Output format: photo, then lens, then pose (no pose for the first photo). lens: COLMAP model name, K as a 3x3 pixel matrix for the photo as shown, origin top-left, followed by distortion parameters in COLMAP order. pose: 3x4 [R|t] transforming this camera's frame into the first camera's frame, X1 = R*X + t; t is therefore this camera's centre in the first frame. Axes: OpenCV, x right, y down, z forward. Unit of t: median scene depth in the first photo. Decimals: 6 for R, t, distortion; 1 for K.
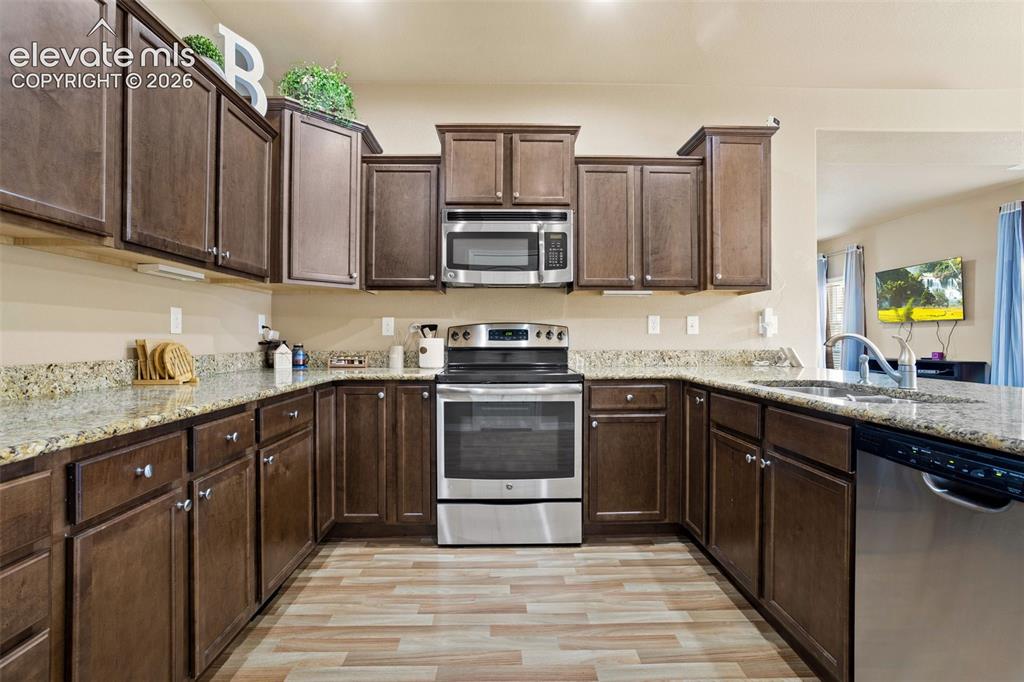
lens RADIAL K [[449.7, 0, 510.0], [0, 449.7, 325.0], [0, 0, 1]] dist [-0.039751, -0.000025]
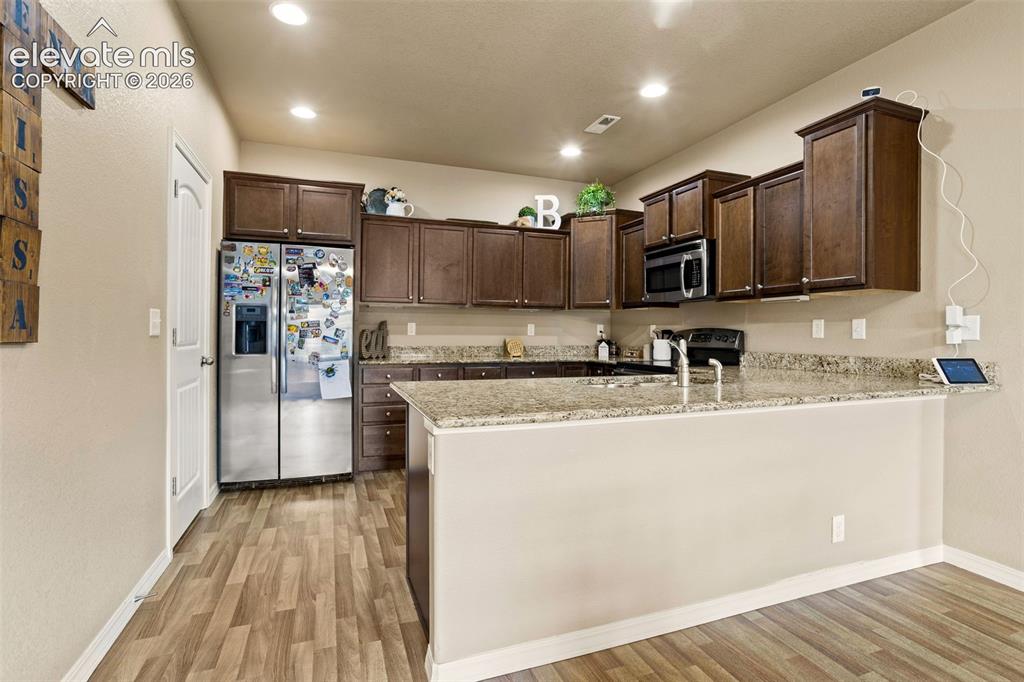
lens RADIAL K [[498.7, 0, 509.3], [0, 498.7, 336.5], [0, 0, 1]] dist [-0.027484, 0.000102]
pose [[0.325222, 0.007786, -0.945606, 1.215263], [0.008982, 0.999896, 0.011322, -0.001970], [0.945595, -0.012176, 0.325118, 0.018236]]
